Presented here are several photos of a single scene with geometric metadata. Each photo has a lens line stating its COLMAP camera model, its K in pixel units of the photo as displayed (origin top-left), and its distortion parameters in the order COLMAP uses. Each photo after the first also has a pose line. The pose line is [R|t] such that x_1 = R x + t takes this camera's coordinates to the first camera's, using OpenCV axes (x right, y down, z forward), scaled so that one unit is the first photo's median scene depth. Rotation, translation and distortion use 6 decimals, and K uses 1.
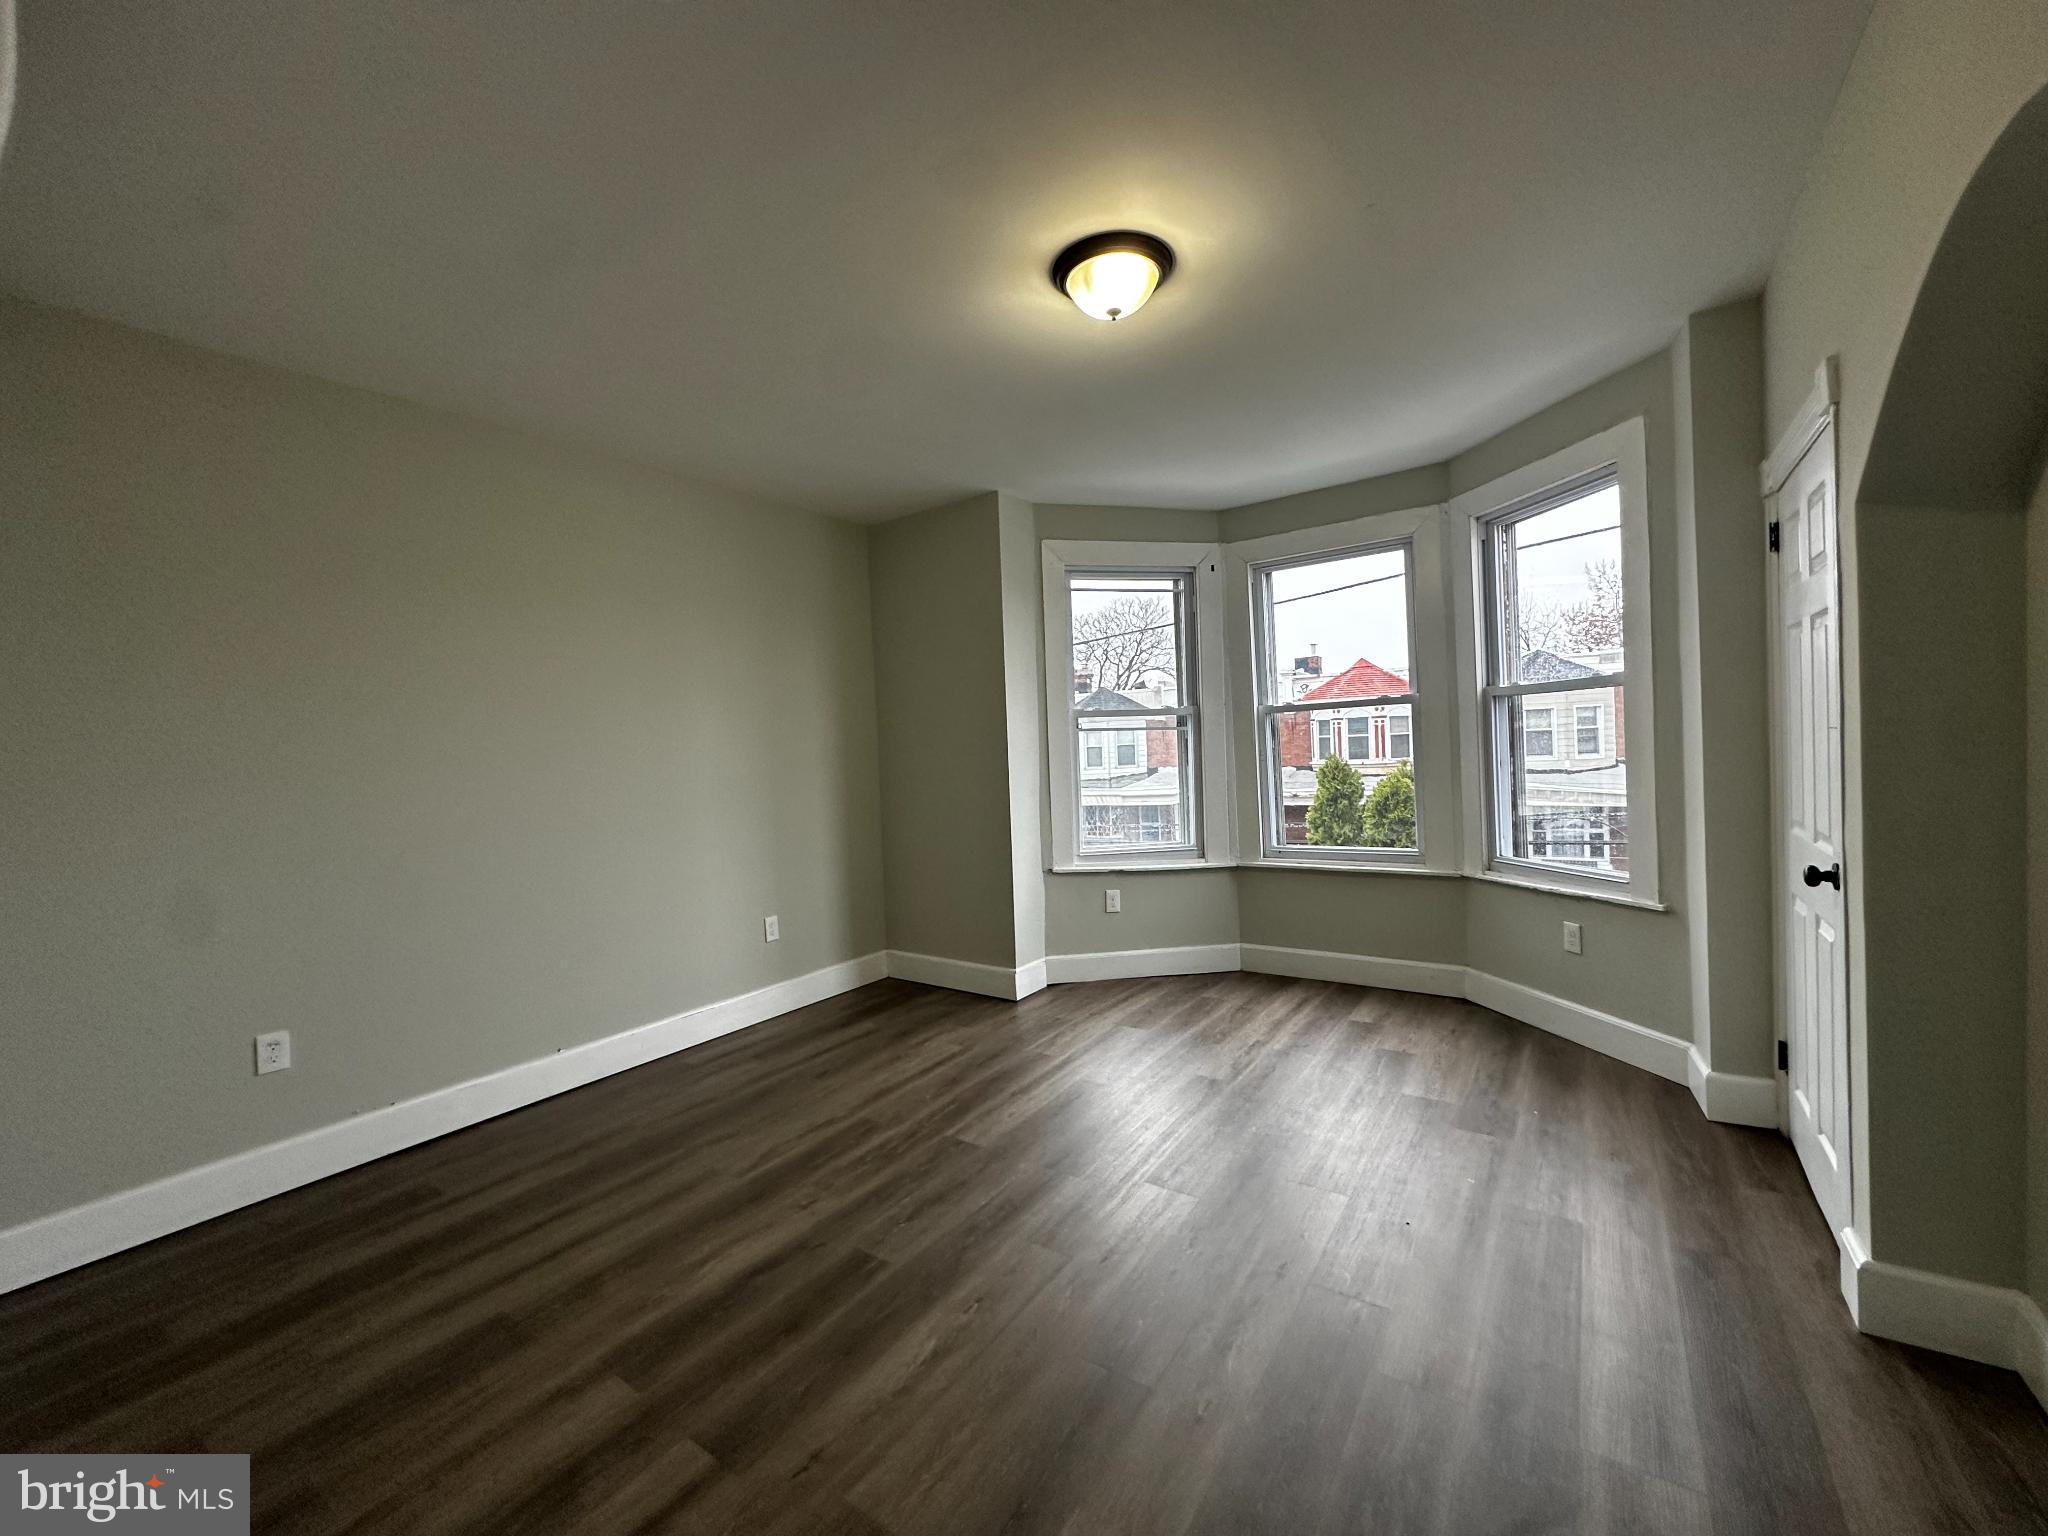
lens RADIAL K [[829.3, 0, 1024.0], [0, 829.3, 768.0], [0, 0, 1]] dist [-0.000317, -0.000086]
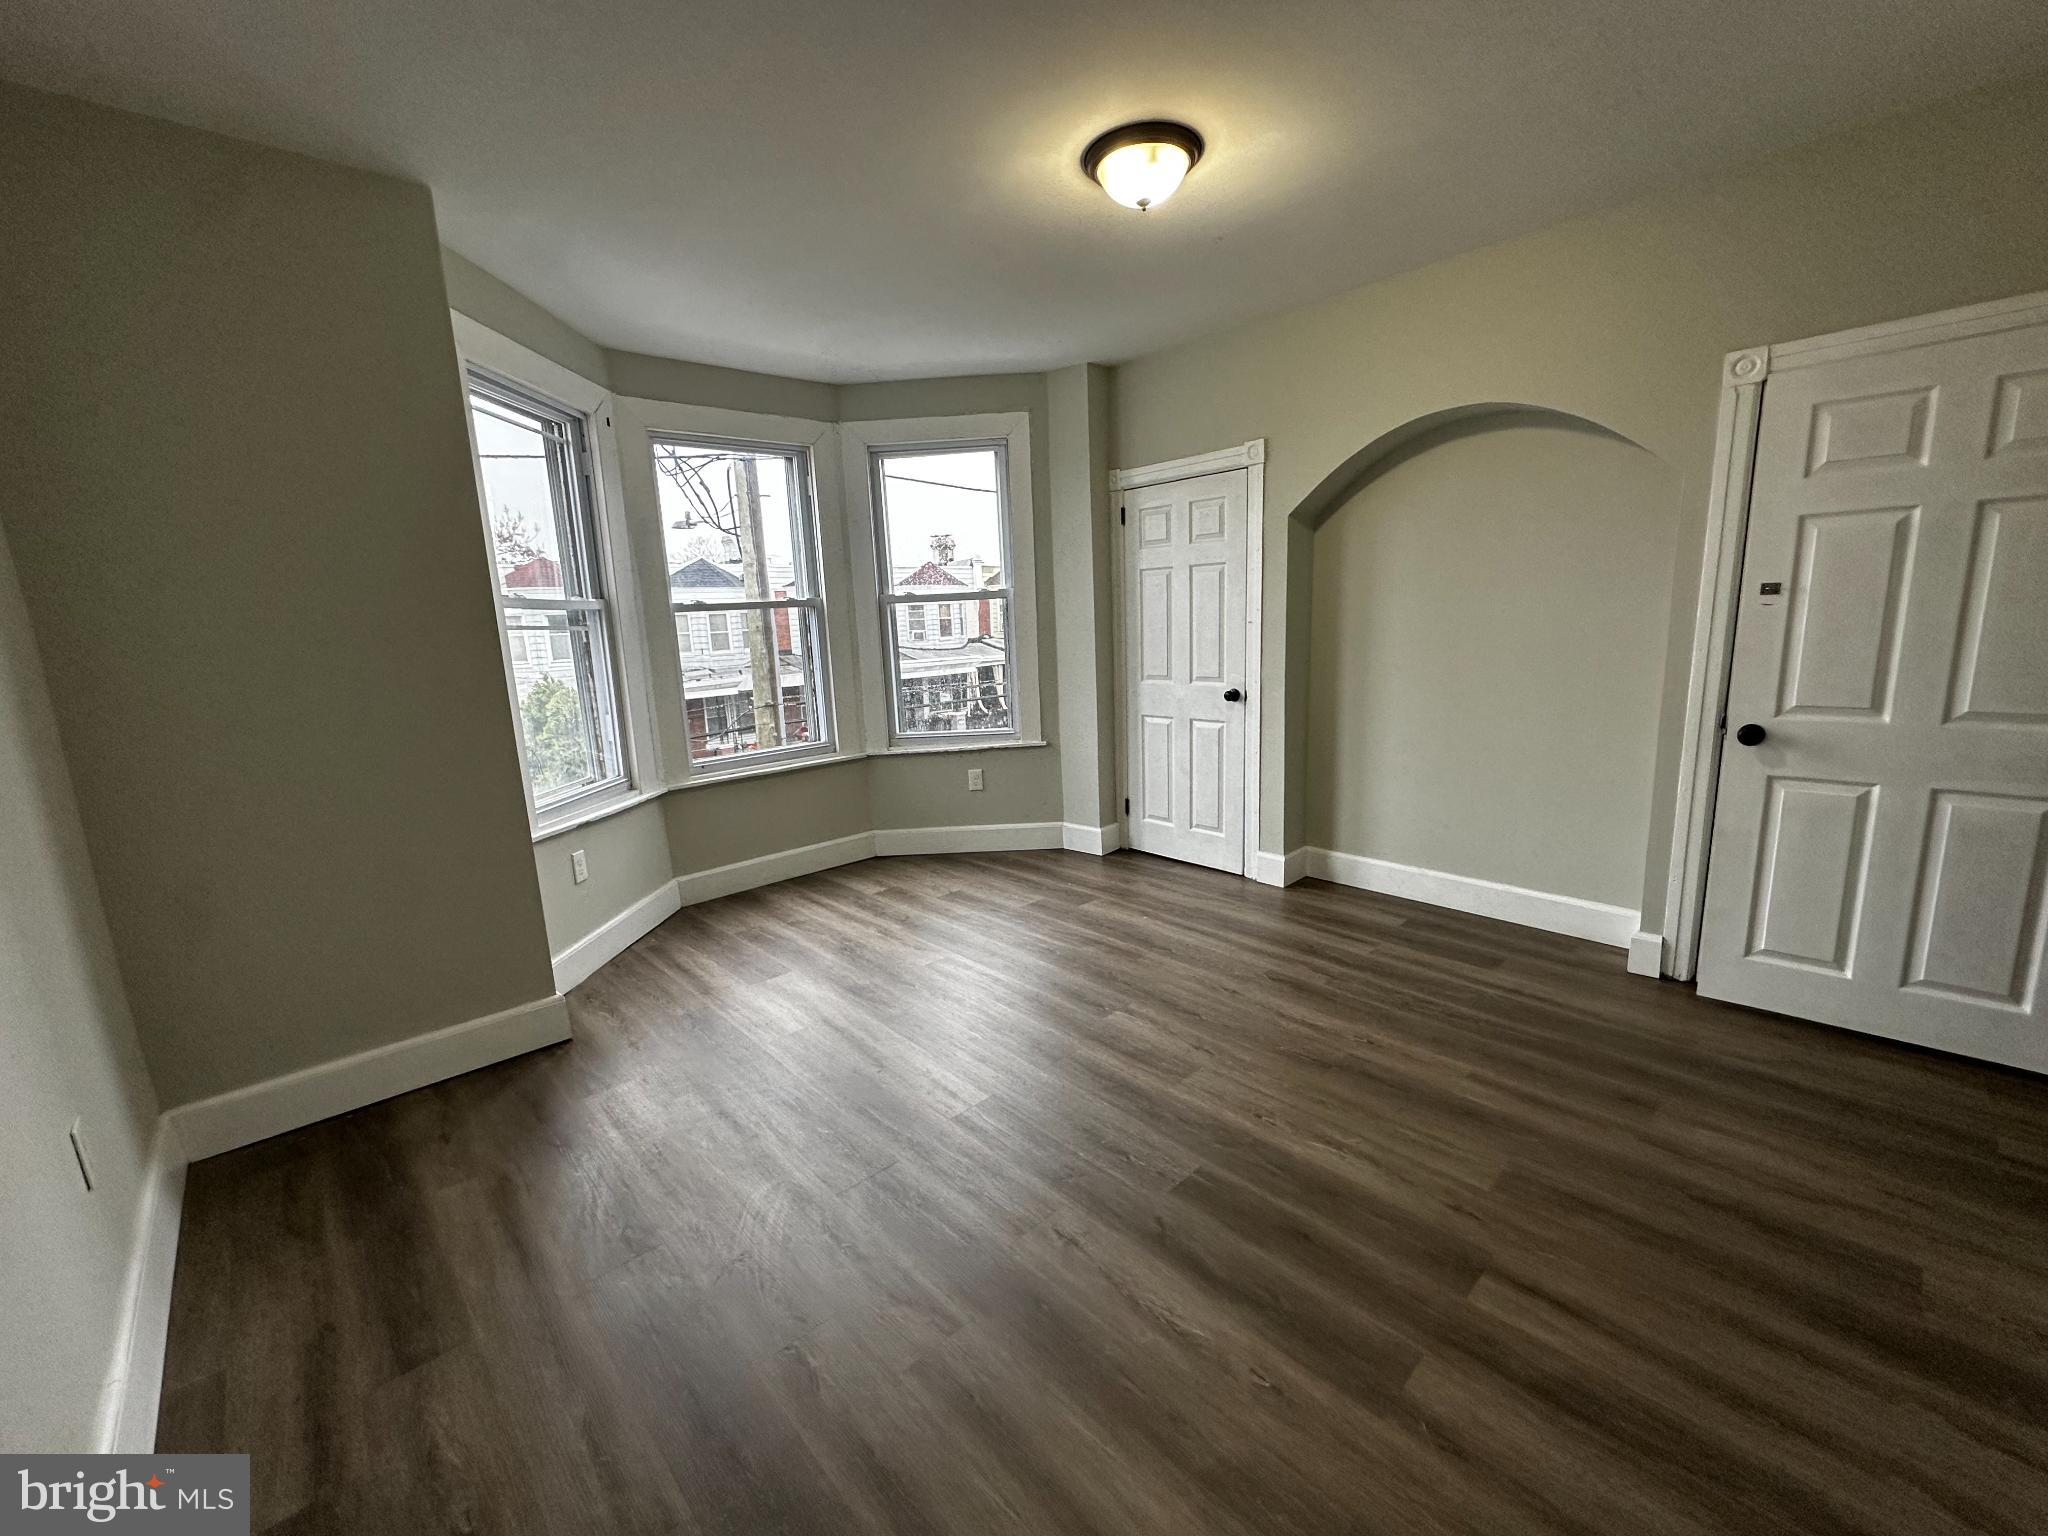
lens RADIAL K [[829.3, 0, 1024.0], [0, 829.3, 768.0], [0, 0, 1]] dist [-0.000317, -0.000086]
pose [[0.203451, -0.145088, 0.968275, -0.604953], [0.057510, 0.989023, 0.136113, -0.001069], [-0.977395, 0.027993, 0.209562, 0.559775]]
